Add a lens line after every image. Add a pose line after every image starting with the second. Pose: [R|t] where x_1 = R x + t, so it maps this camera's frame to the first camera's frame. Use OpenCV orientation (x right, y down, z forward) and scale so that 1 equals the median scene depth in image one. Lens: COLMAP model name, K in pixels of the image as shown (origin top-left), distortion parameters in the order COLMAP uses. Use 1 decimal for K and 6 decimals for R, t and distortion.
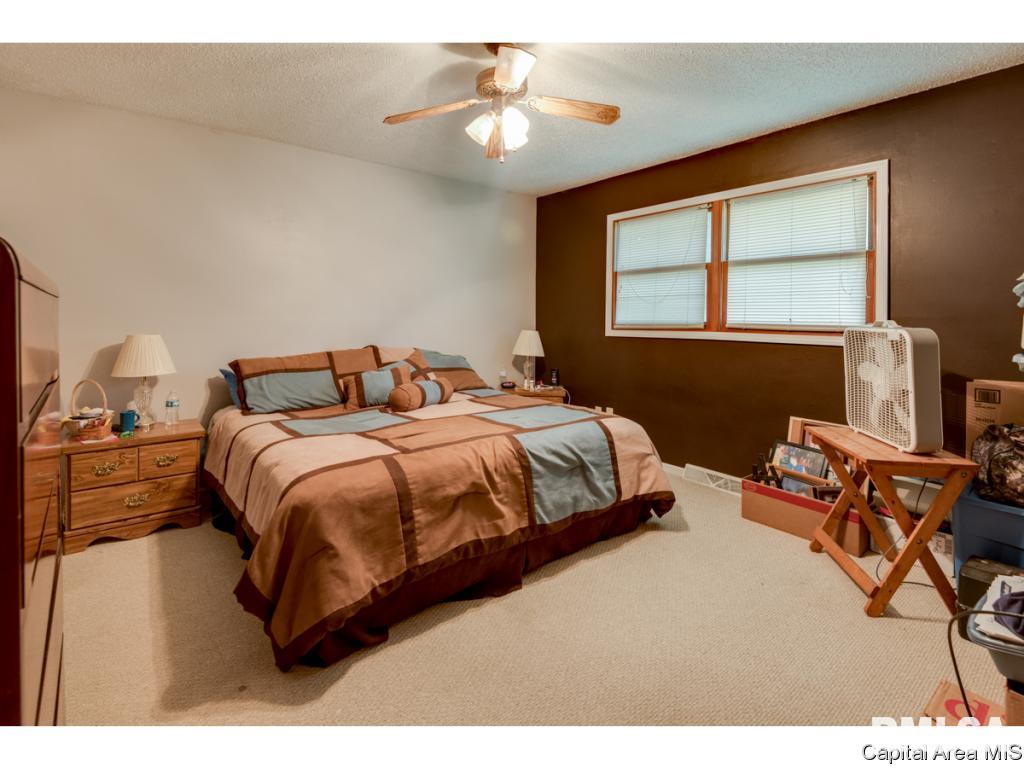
lens RADIAL K [[501.1, 0, 511.2], [0, 501.1, 362.8], [0, 0, 1]] dist [0.000720, -0.000262]
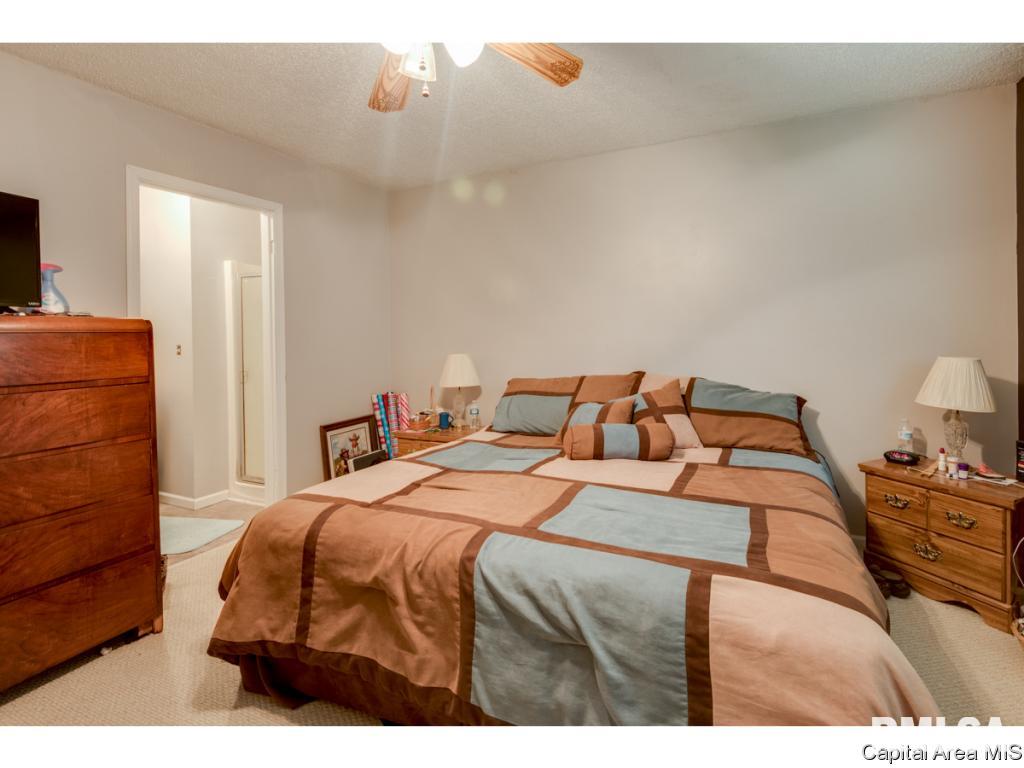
lens RADIAL K [[482.0, 0, 523.0], [0, 482.0, 368.0], [0, 0, 1]] dist [0.014553, -0.000399]
pose [[0.454892, 0.045935, -0.889361, 0.555216], [-0.065002, 0.997718, 0.018284, -0.070733], [0.888171, 0.049493, 0.456840, 0.790636]]
